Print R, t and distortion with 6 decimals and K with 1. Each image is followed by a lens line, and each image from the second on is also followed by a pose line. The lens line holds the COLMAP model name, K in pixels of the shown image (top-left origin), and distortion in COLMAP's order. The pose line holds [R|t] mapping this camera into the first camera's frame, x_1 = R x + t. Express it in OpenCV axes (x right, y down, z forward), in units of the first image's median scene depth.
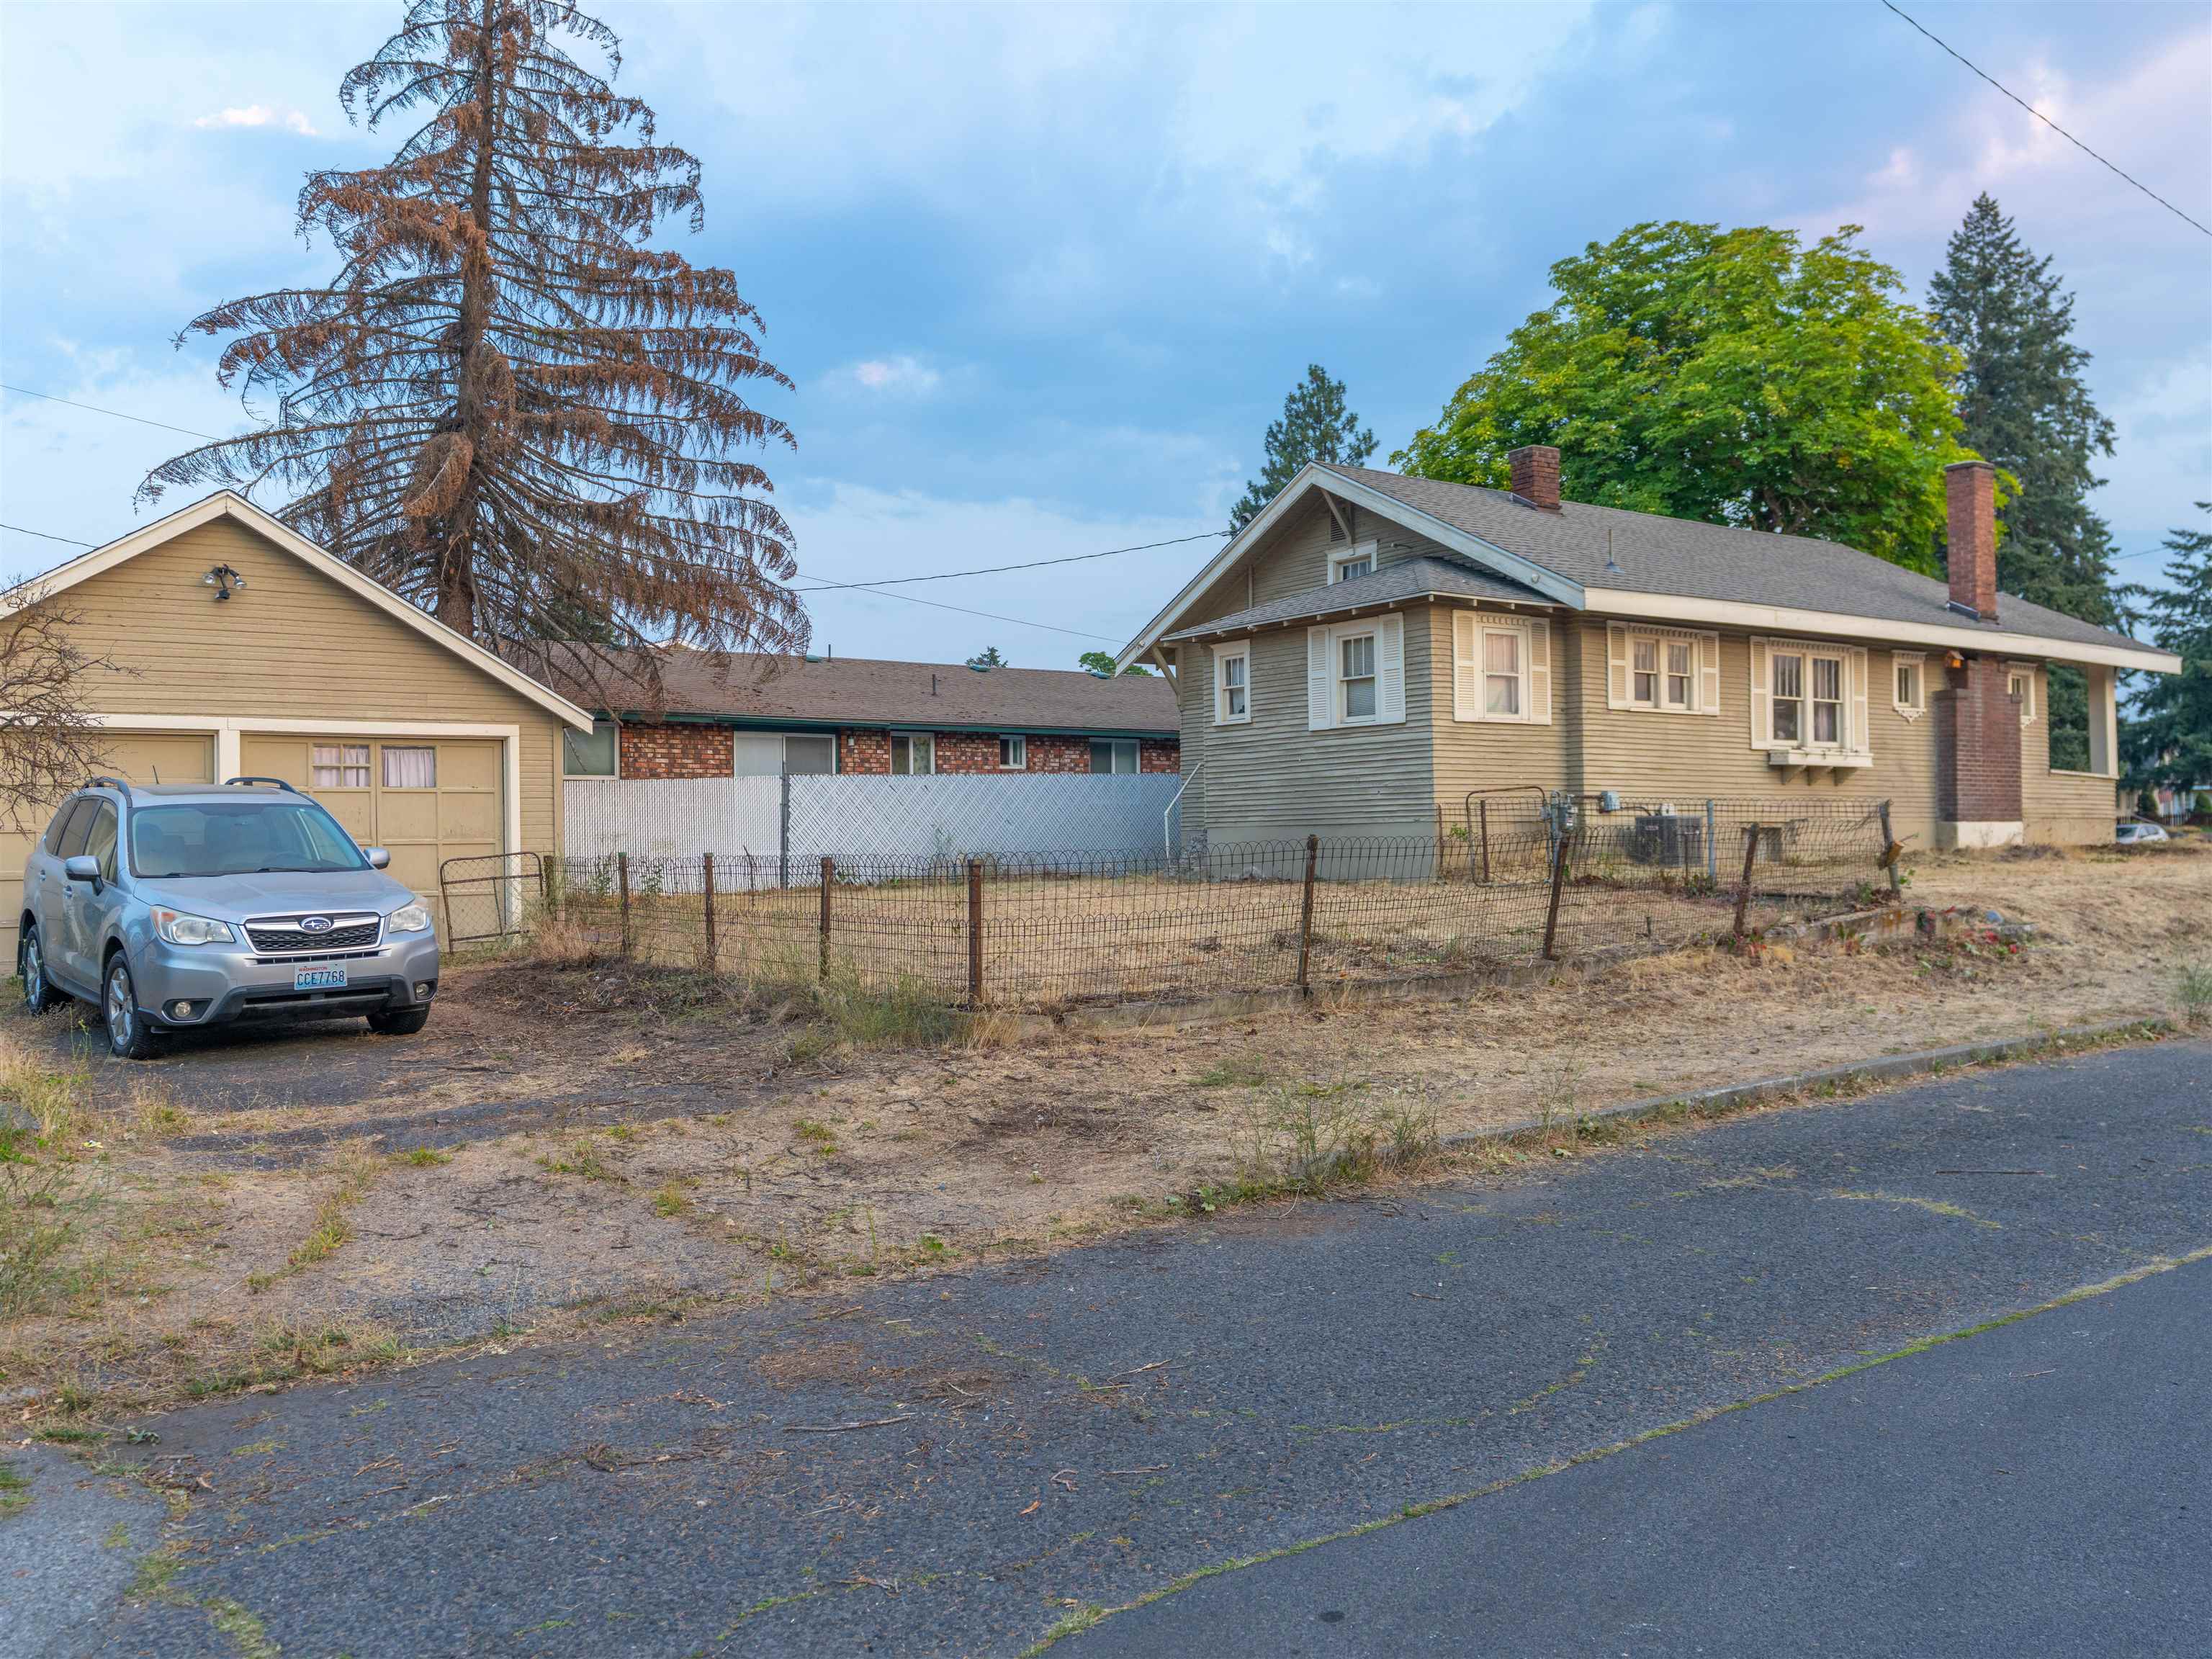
lens RADIAL K [[1752.9, 0, 1095.1], [0, 1752.9, 823.7], [0, 0, 1]] dist [0.006508, -0.005252]
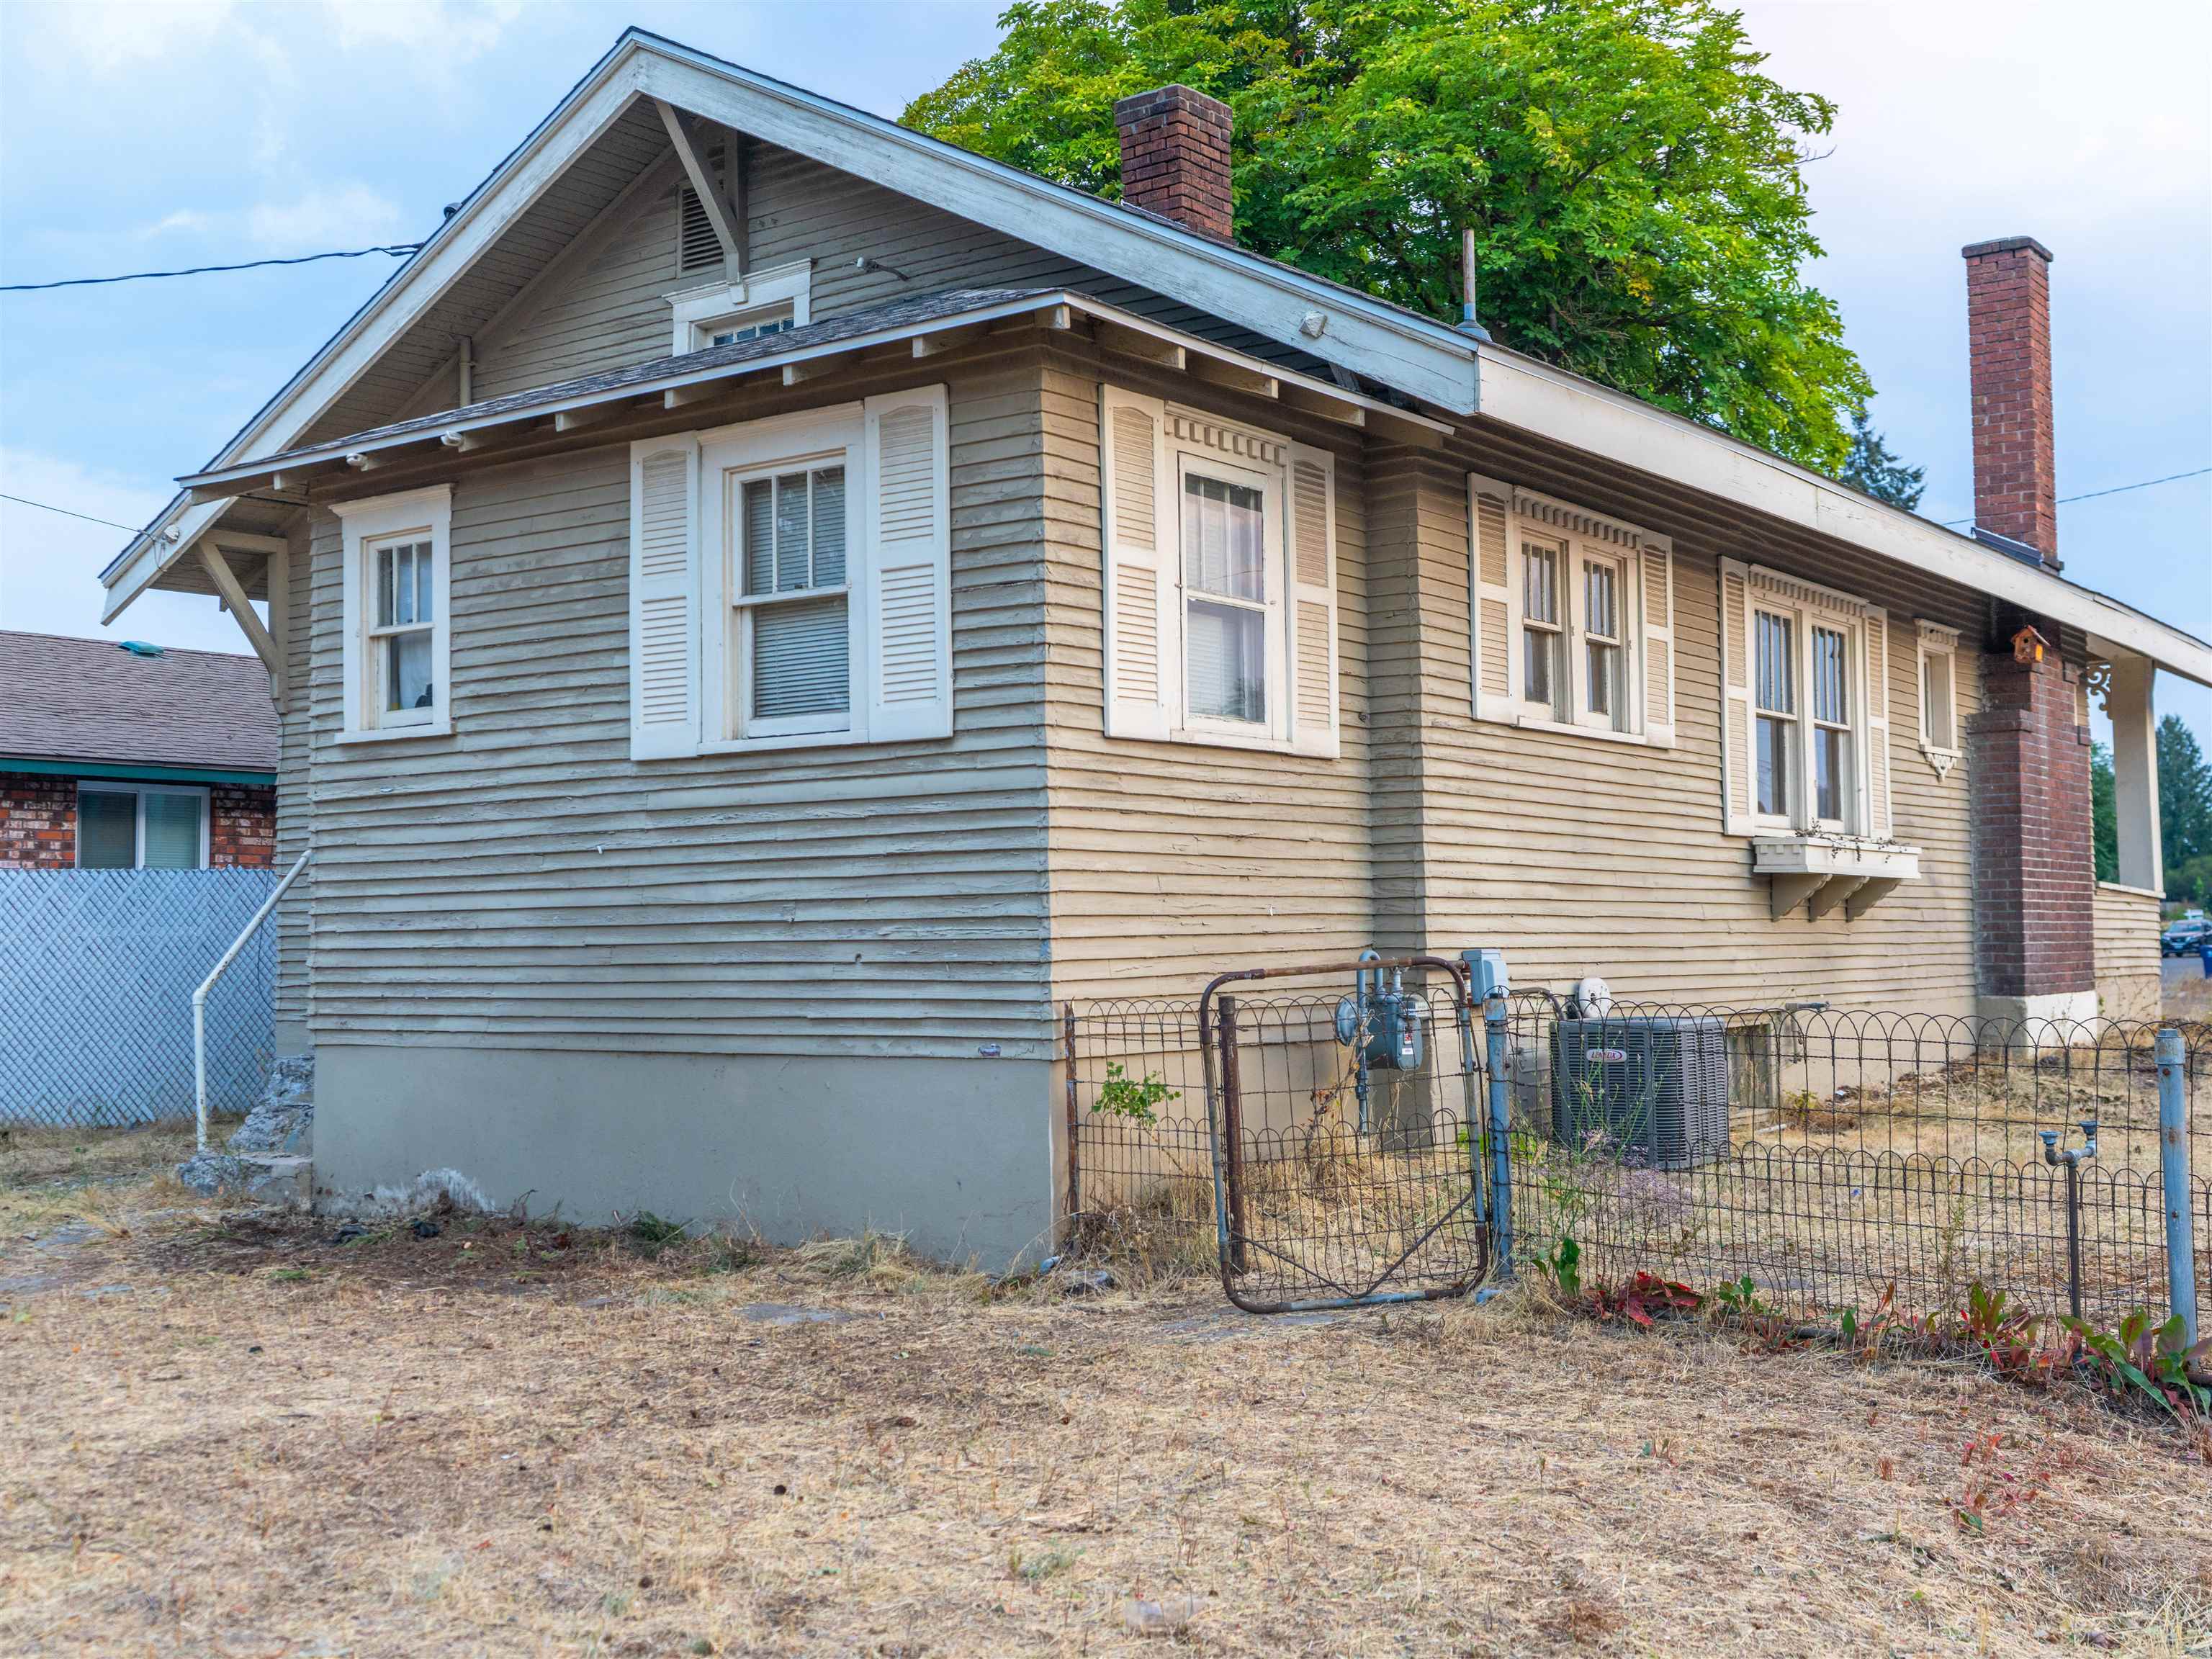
lens RADIAL K [[2464.5, 0, 1106.0], [0, 2464.5, 829.5], [0, 0, 1]] dist [0.008441, 0.004629]
pose [[0.945323, 0.014451, 0.325816, 0.055101], [-0.002116, 0.999269, -0.038180, -0.022483], [-0.326130, 0.035403, 0.944662, 0.527242]]
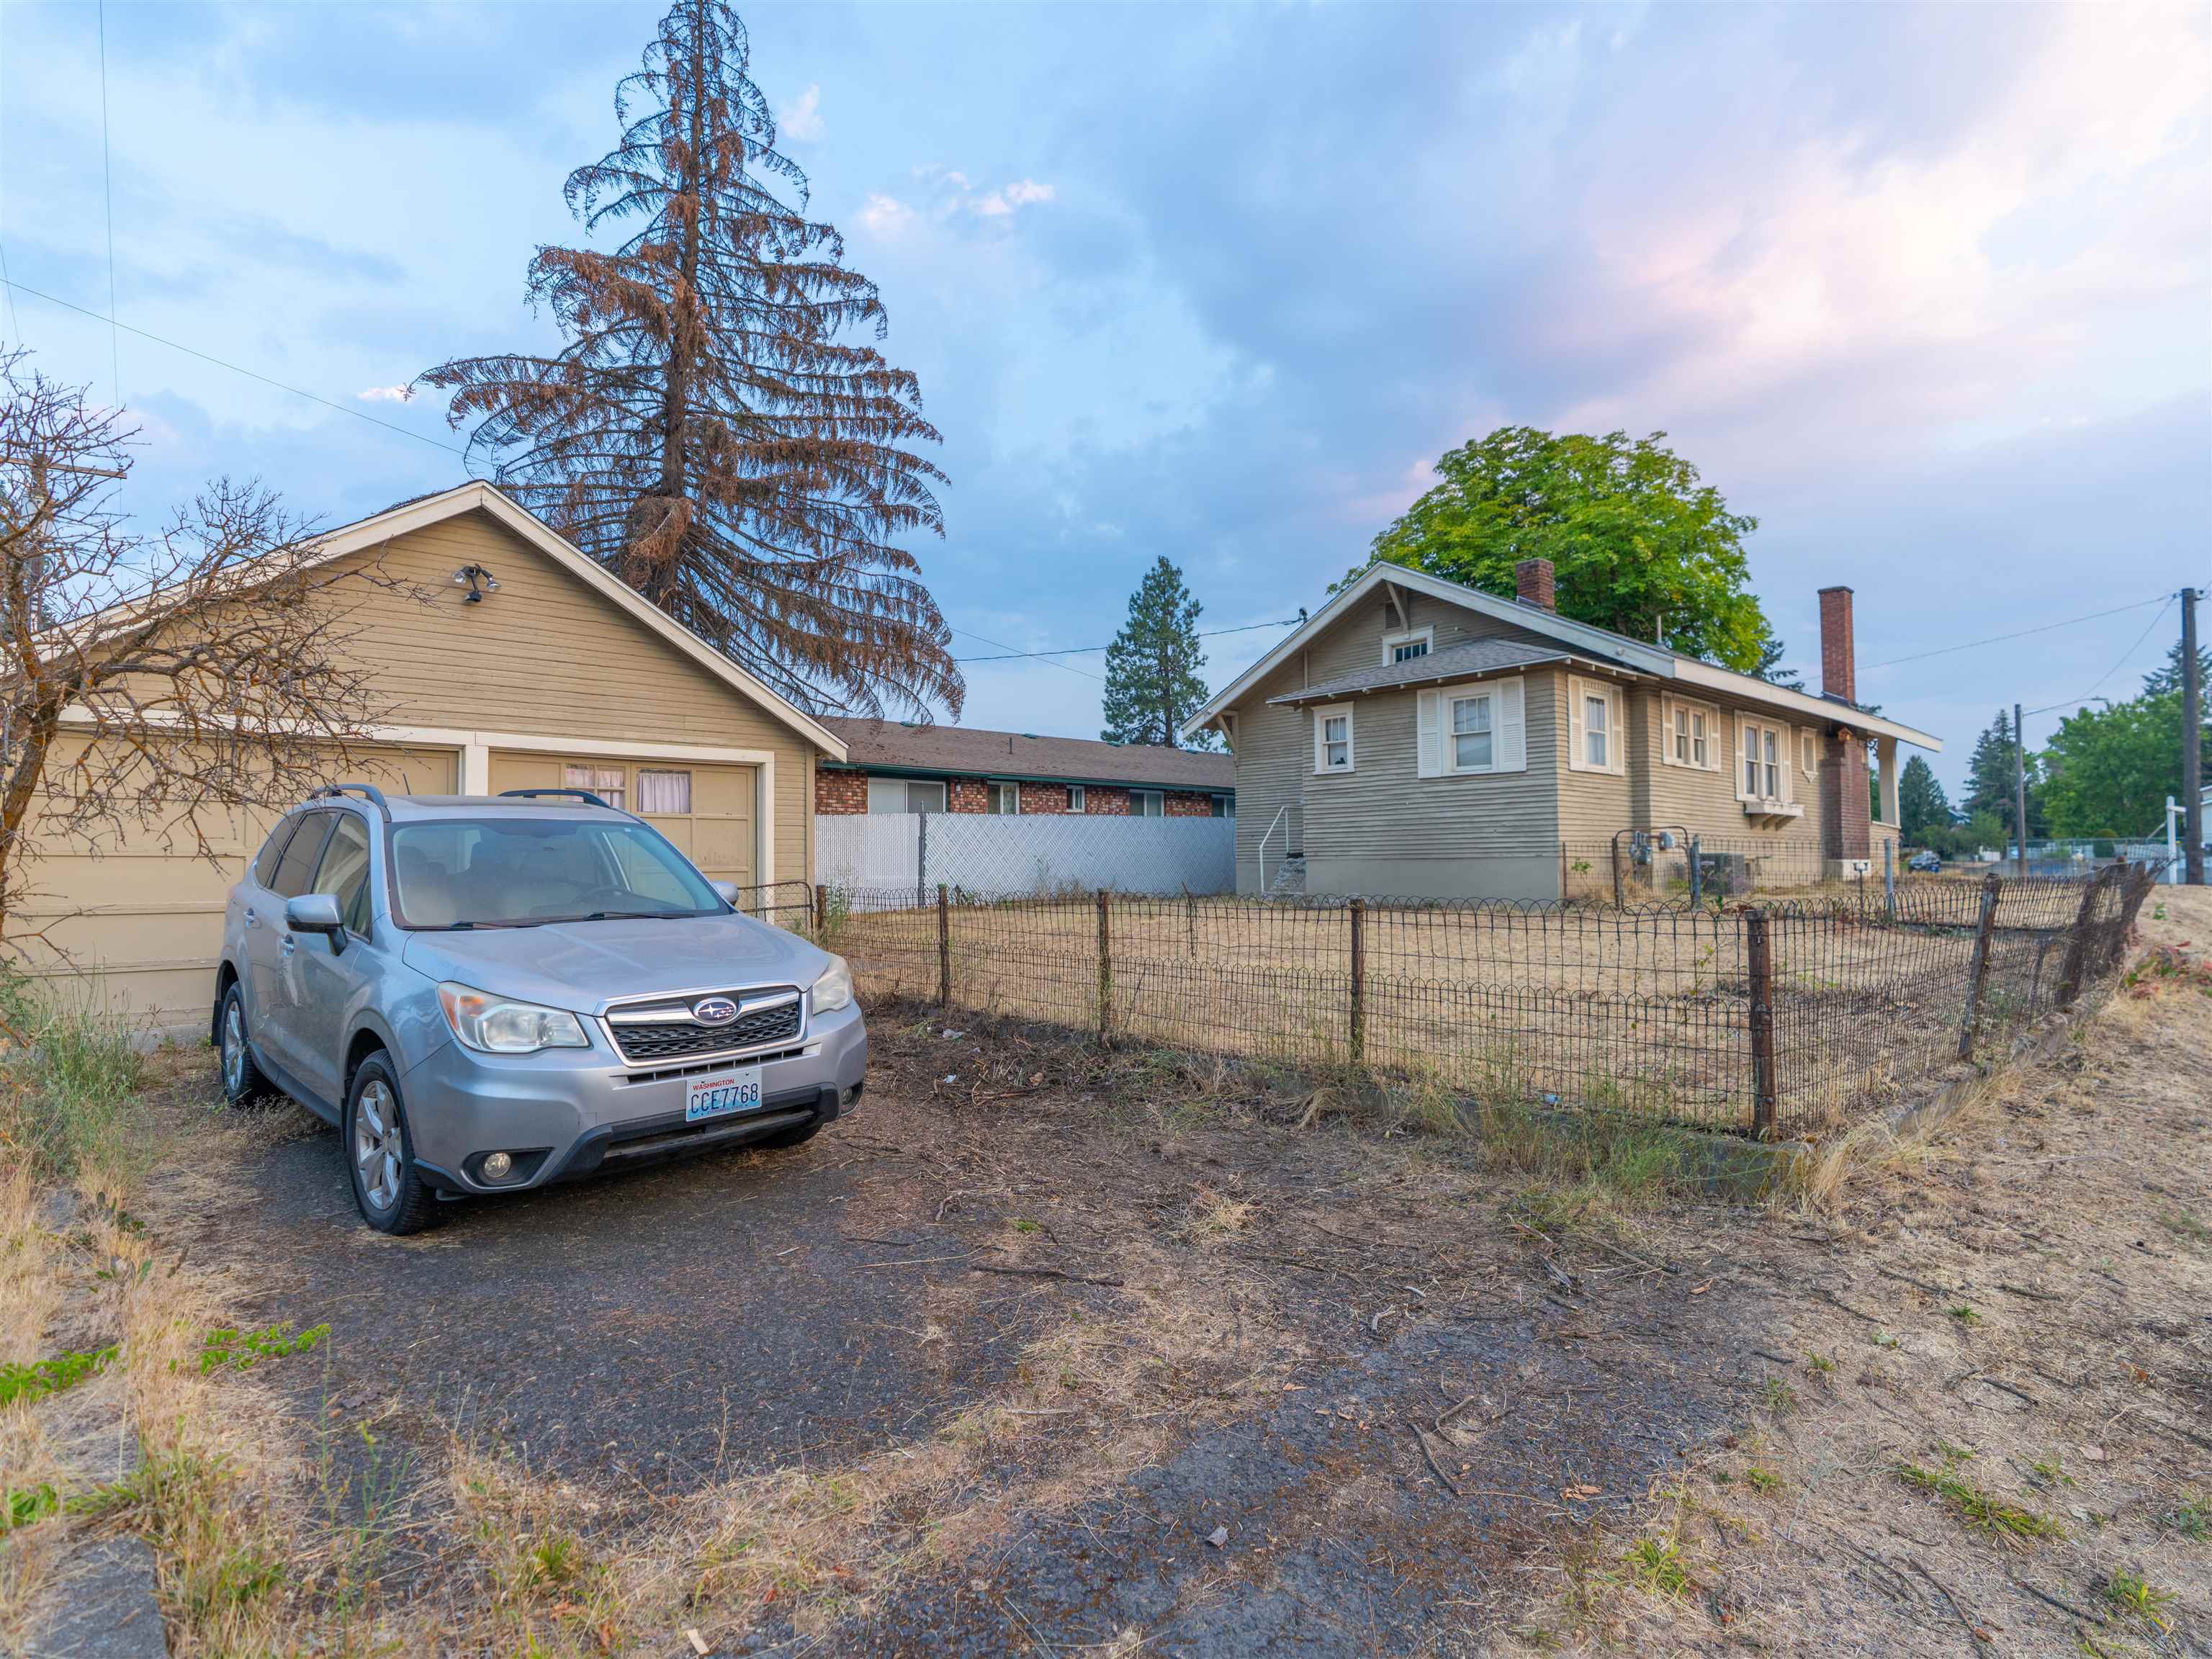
lens RADIAL K [[1114.4, 0, 1106.0], [0, 1114.4, 829.5], [0, 0, 1]] dist [-0.006534, 0.000477]
pose [[0.993814, 0.010878, 0.110527, -0.163201], [-0.008288, 0.999681, -0.023861, 0.000783], [-0.110752, 0.022797, 0.993587, 0.275171]]
